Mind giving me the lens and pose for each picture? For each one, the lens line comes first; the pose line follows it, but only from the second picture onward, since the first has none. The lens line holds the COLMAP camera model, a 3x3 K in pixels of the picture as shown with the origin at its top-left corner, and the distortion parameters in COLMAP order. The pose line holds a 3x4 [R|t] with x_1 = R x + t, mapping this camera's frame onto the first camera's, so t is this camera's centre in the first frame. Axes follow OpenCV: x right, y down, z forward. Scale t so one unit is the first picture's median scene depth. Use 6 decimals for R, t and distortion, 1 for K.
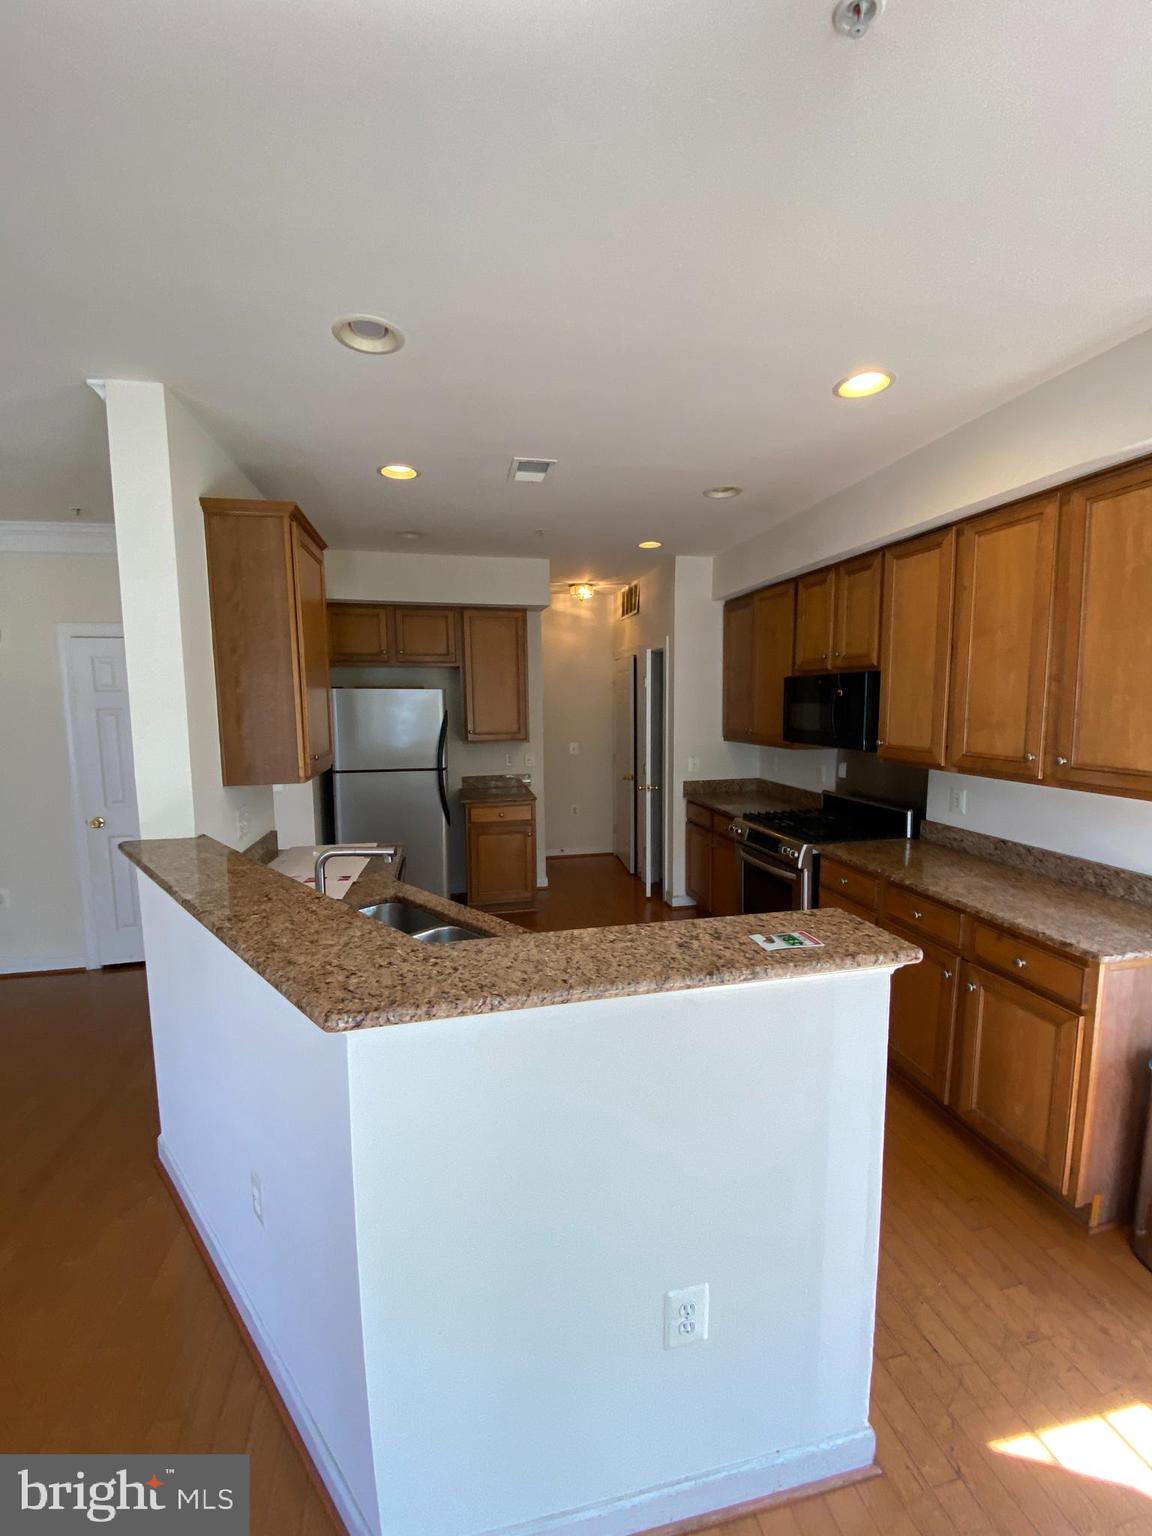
lens RADIAL K [[631.7, 0, 566.9], [0, 631.7, 772.9], [0, 0, 1]] dist [0.010834, -0.003759]
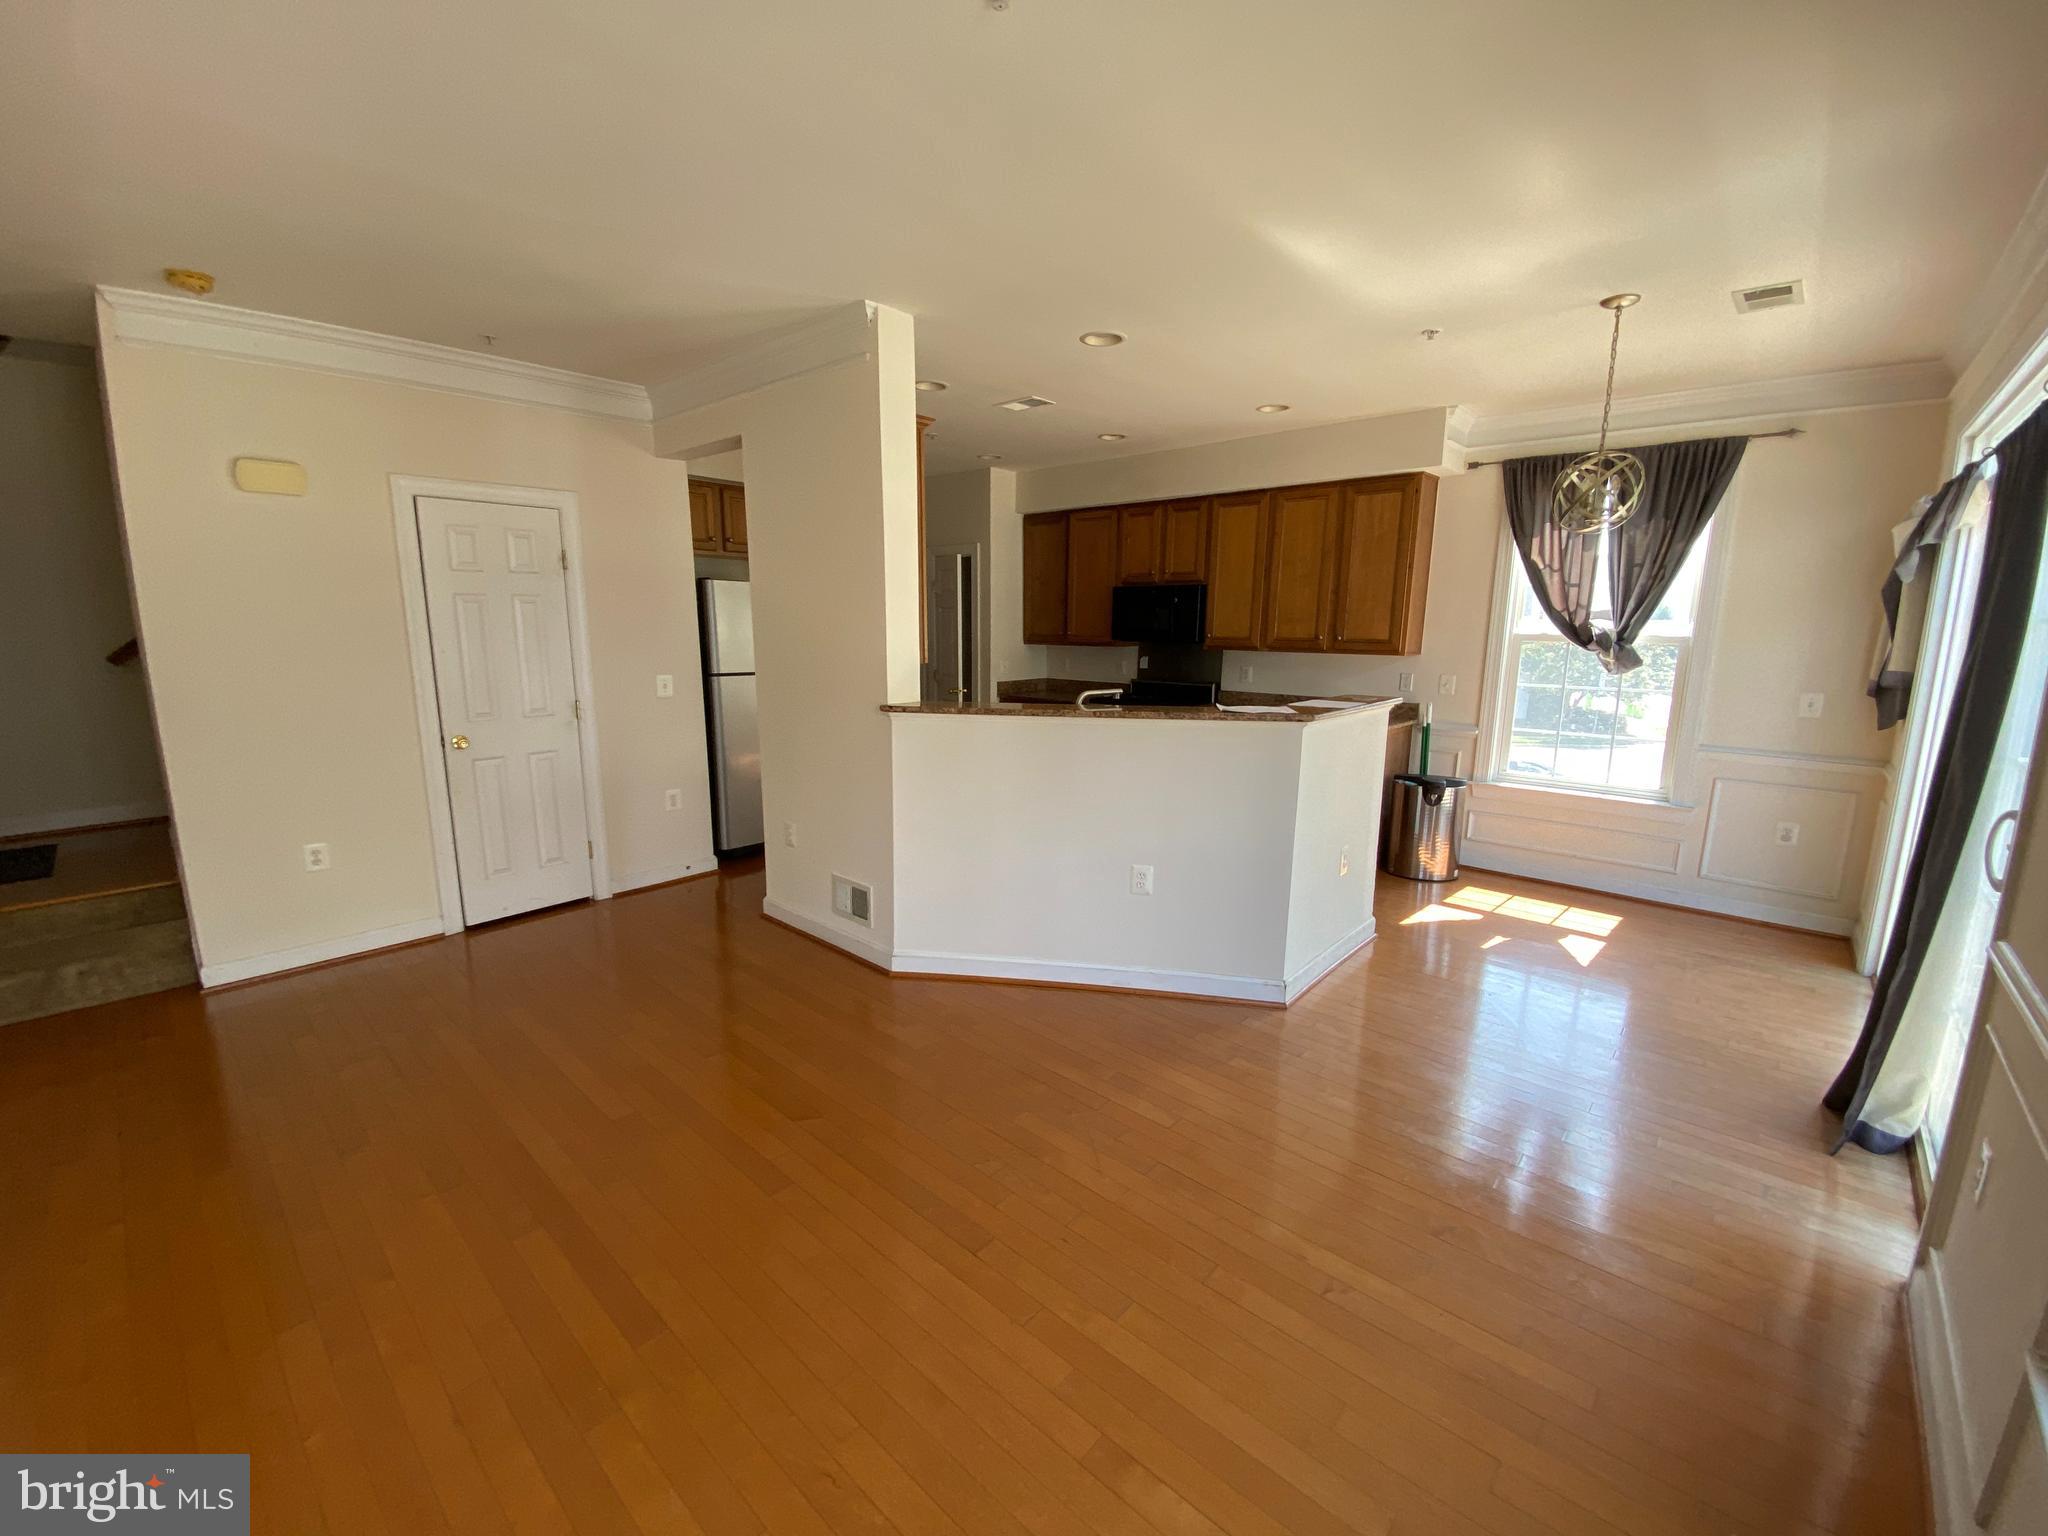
lens RADIAL K [[842.3, 0, 1024.9], [0, 842.3, 769.2], [0, 0, 1]] dist [0.010834, -0.003759]
pose [[0.804270, -0.087194, 0.587833, -0.939161], [0.053517, 0.995785, 0.074484, 0.085367], [-0.591850, -0.028446, 0.805546, -0.279082]]
